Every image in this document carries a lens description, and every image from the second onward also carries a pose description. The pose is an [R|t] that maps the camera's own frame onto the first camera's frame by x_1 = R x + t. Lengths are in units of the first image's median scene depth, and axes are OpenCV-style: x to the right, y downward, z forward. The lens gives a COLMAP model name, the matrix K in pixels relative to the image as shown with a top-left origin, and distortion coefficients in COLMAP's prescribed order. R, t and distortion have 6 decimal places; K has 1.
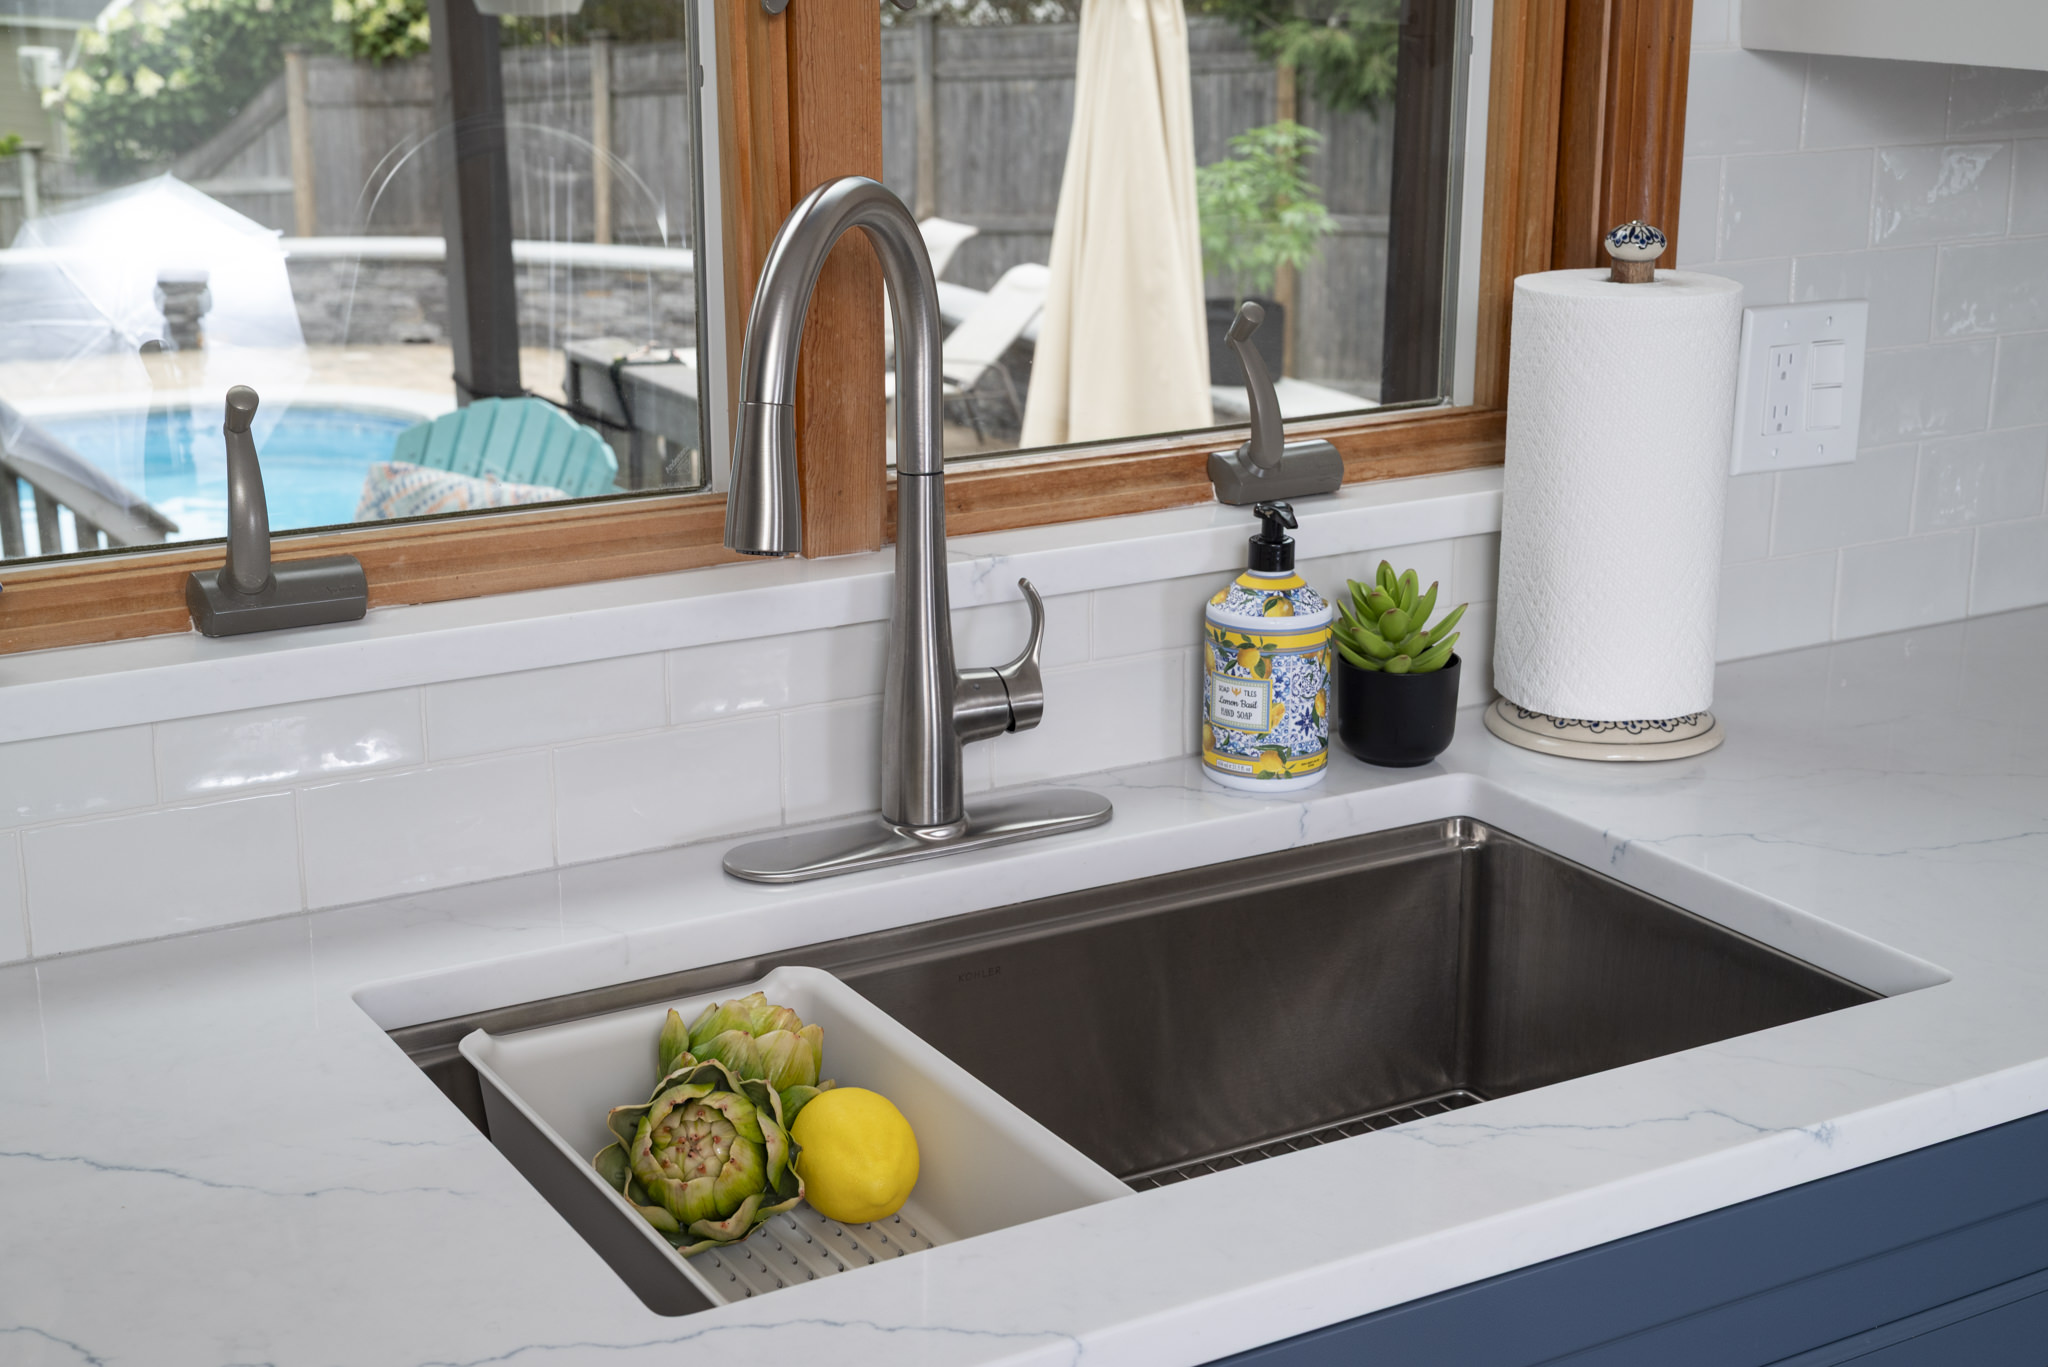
lens RADIAL K [[2827.1, 0, 1016.1], [0, 2827.1, 700.4], [0, 0, 1]] dist [0.162210, -0.614556]
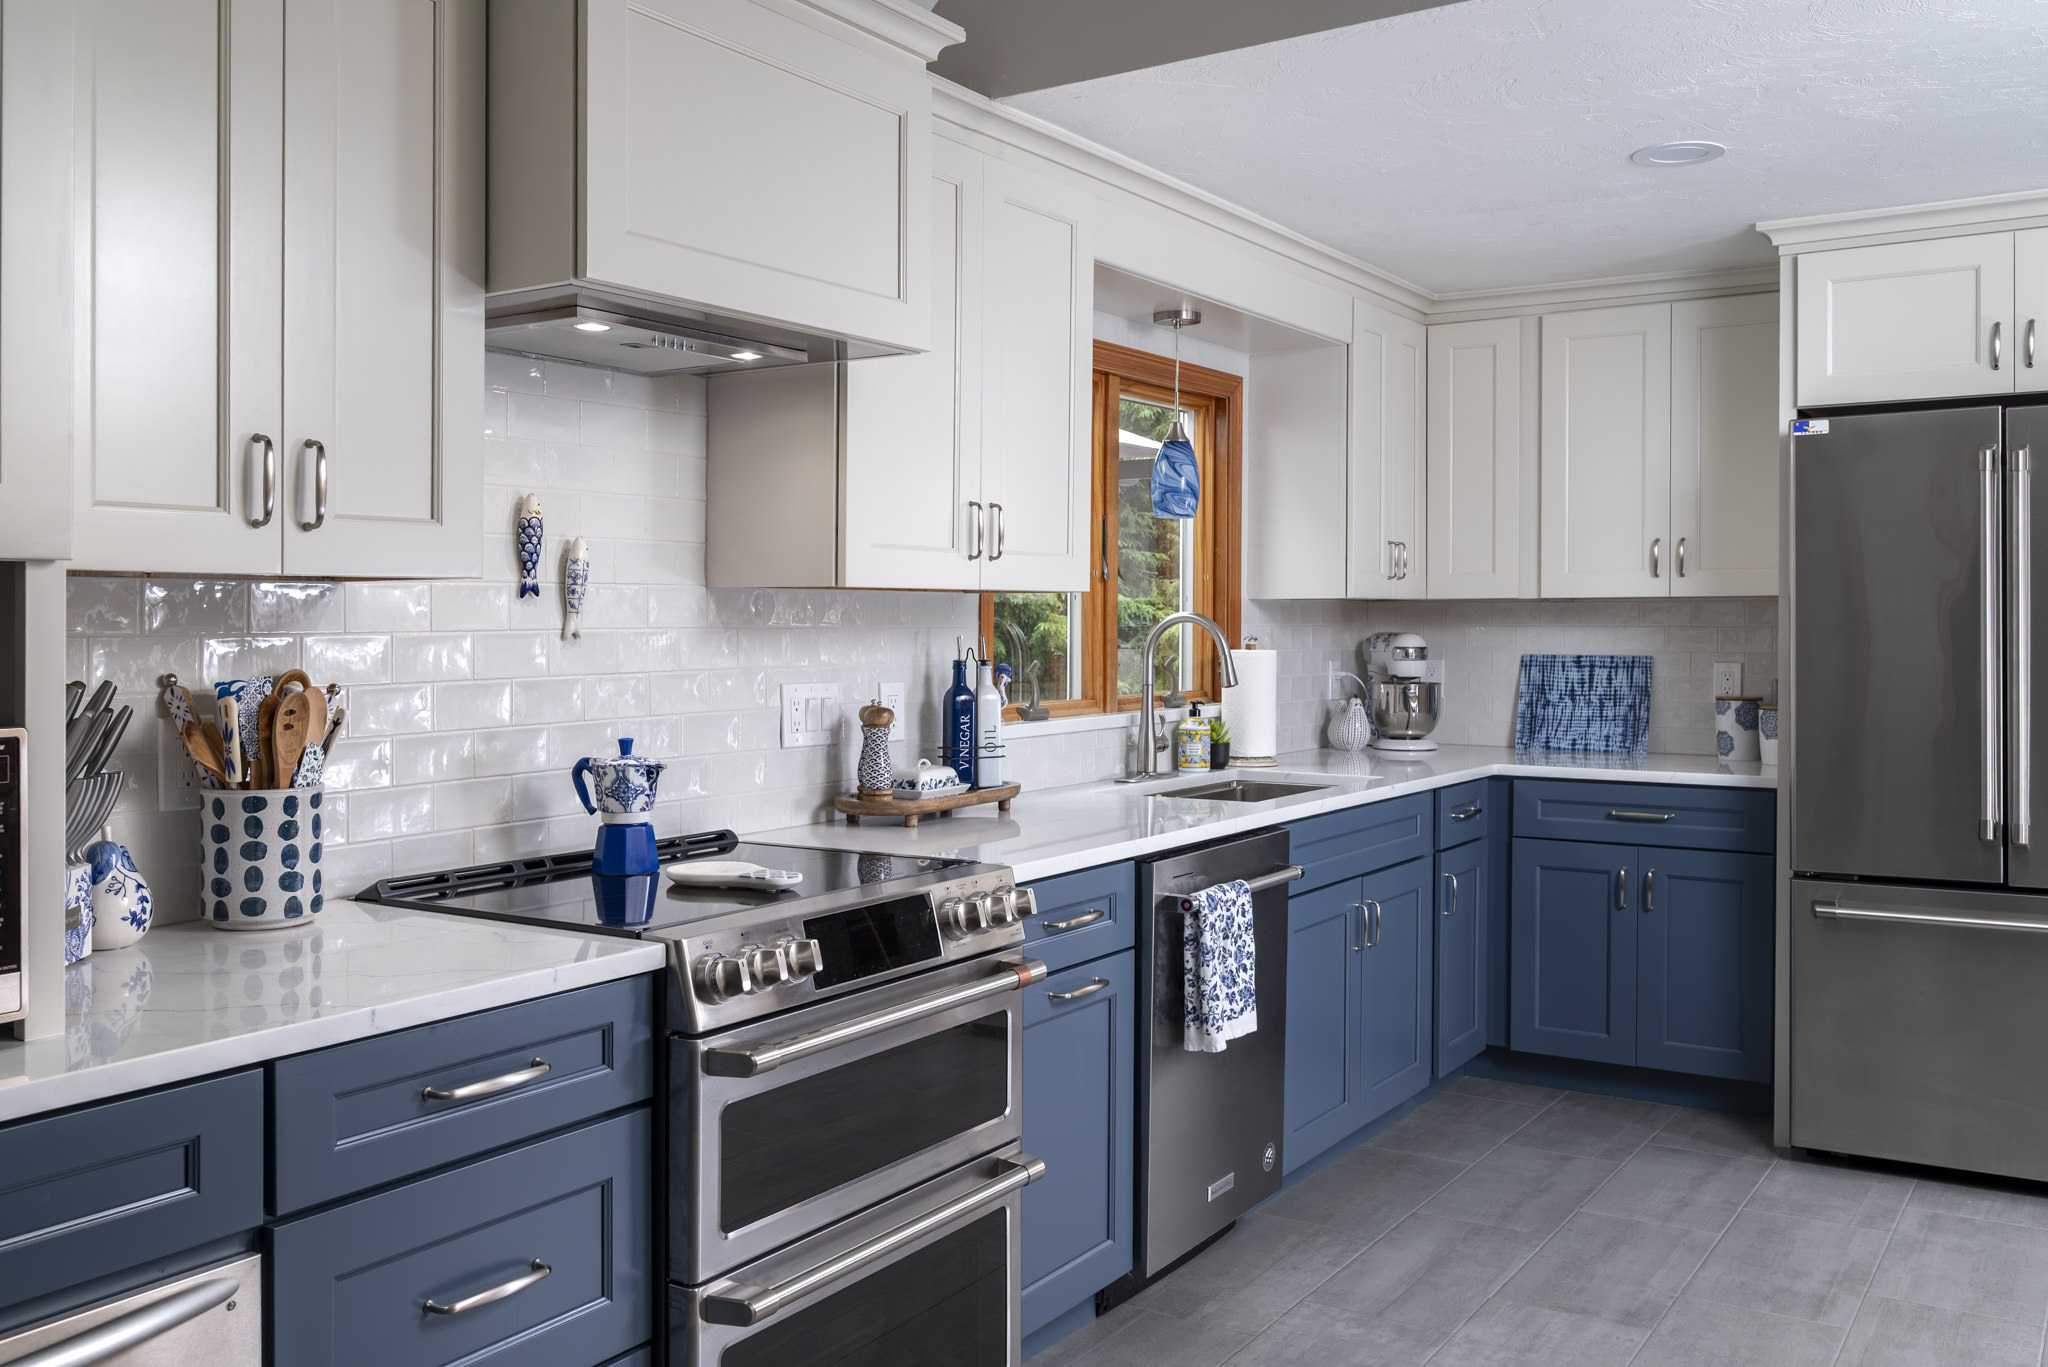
lens RADIAL K [[1802.8, 0, 956.8], [0, 1802.8, 638.2], [0, 0, 1]] dist [-0.036638, -0.001286]
pose [[0.904186, -0.007378, 0.427076, -1.295121], [0.120492, 0.963650, -0.238453, 0.411161], [-0.409793, 0.267065, 0.872208, -1.109966]]
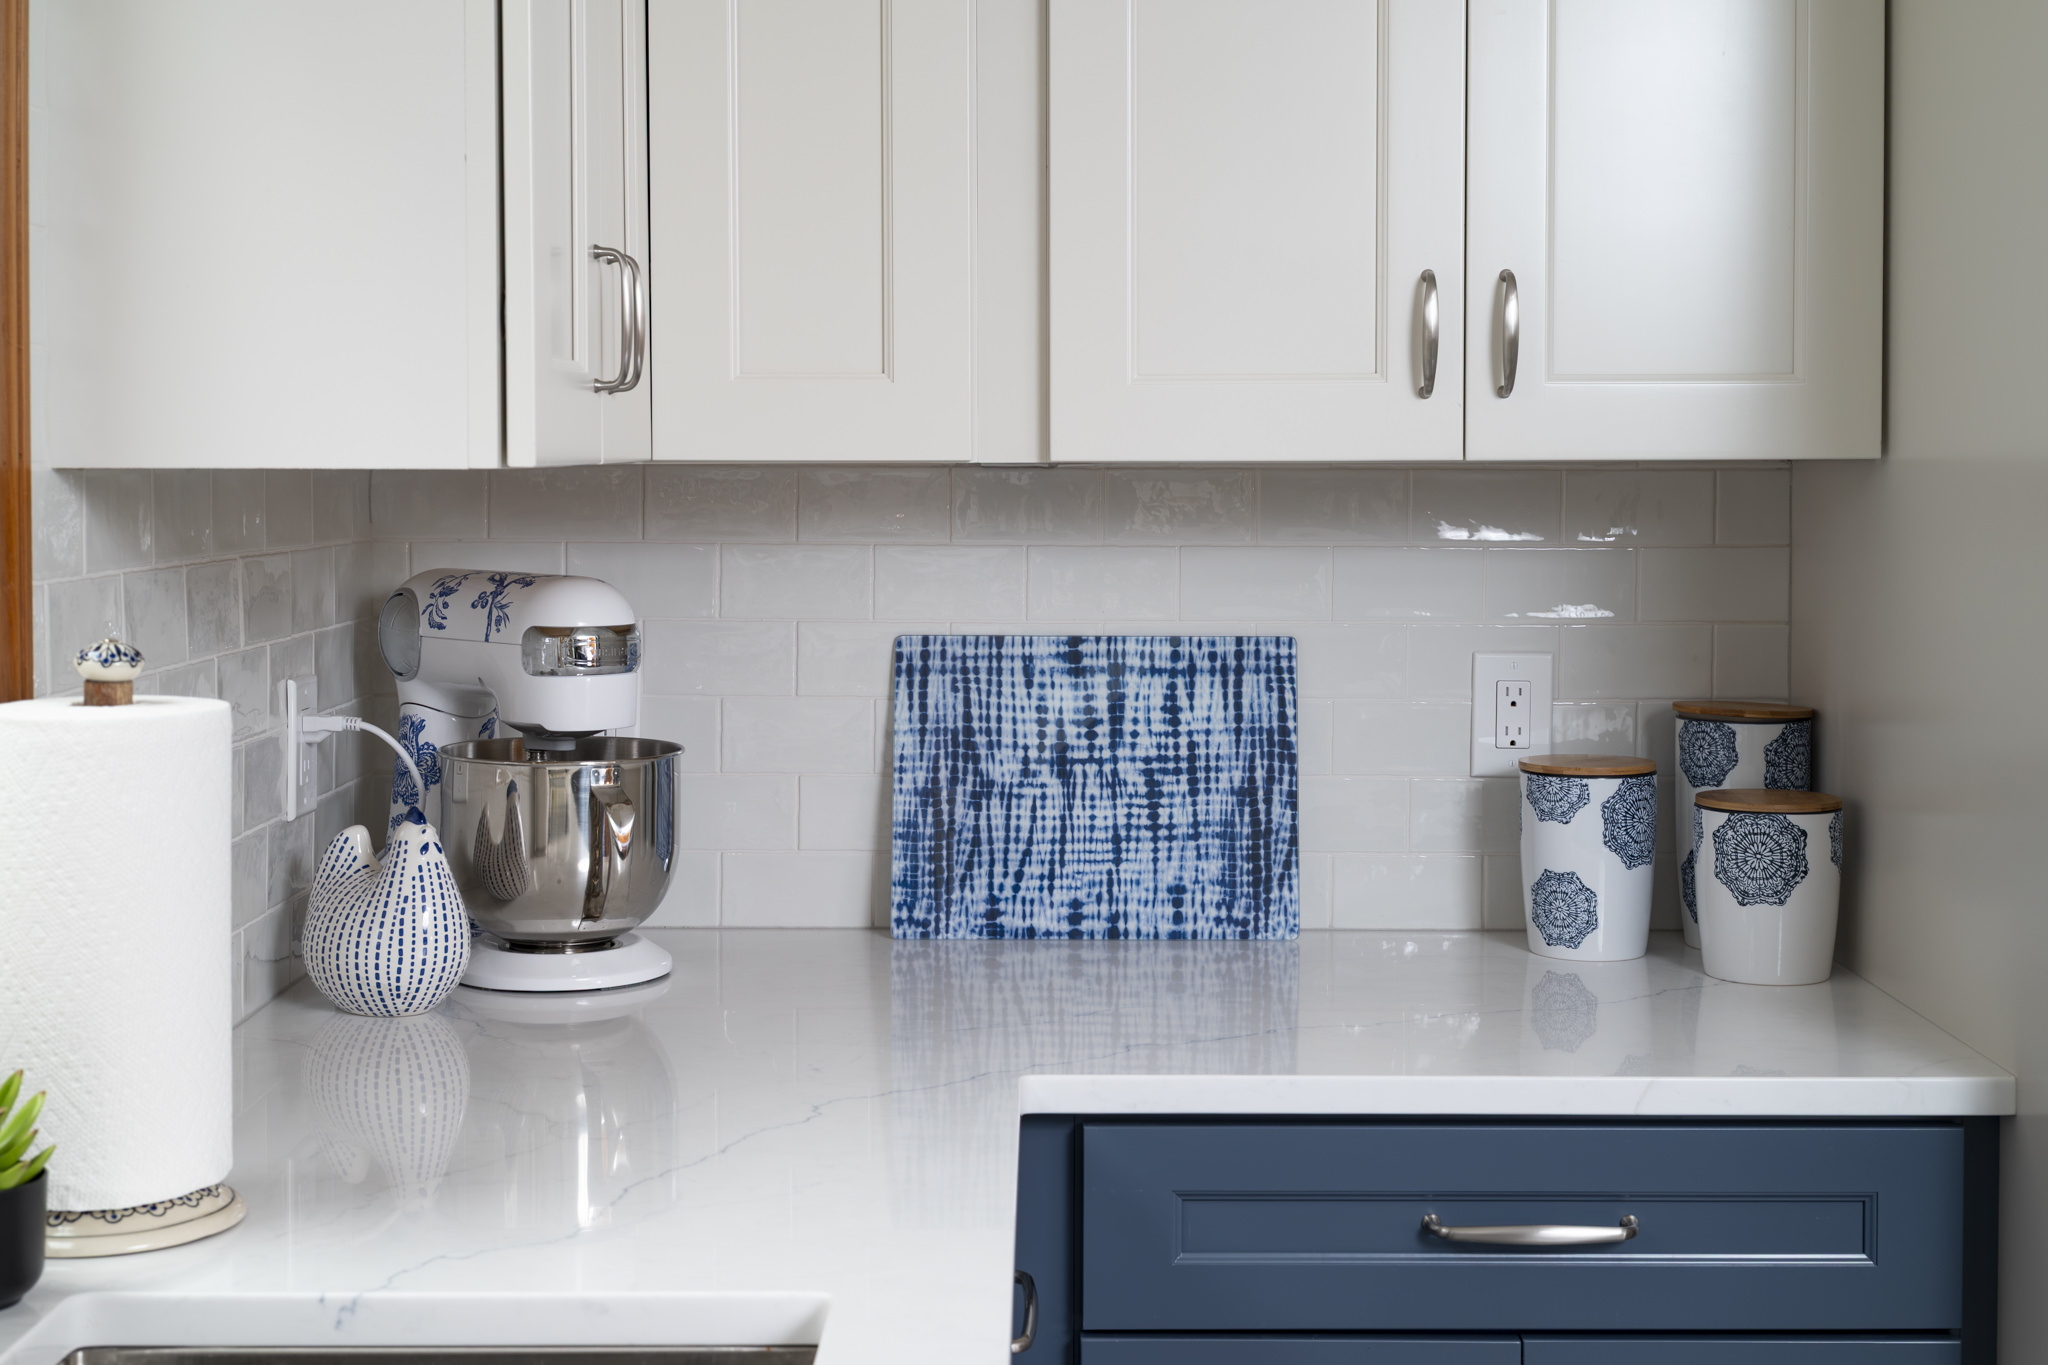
lens RADIAL K [[2876.1, 0, 1056.6], [0, 2876.1, 578.4], [0, 0, 1]] dist [0.188587, -0.623479]
pose [[0.497374, -0.040627, 0.866584, -0.437916], [0.239981, 0.966367, -0.092431, -0.029671], [-0.833683, 0.253937, 0.490396, 0.295520]]
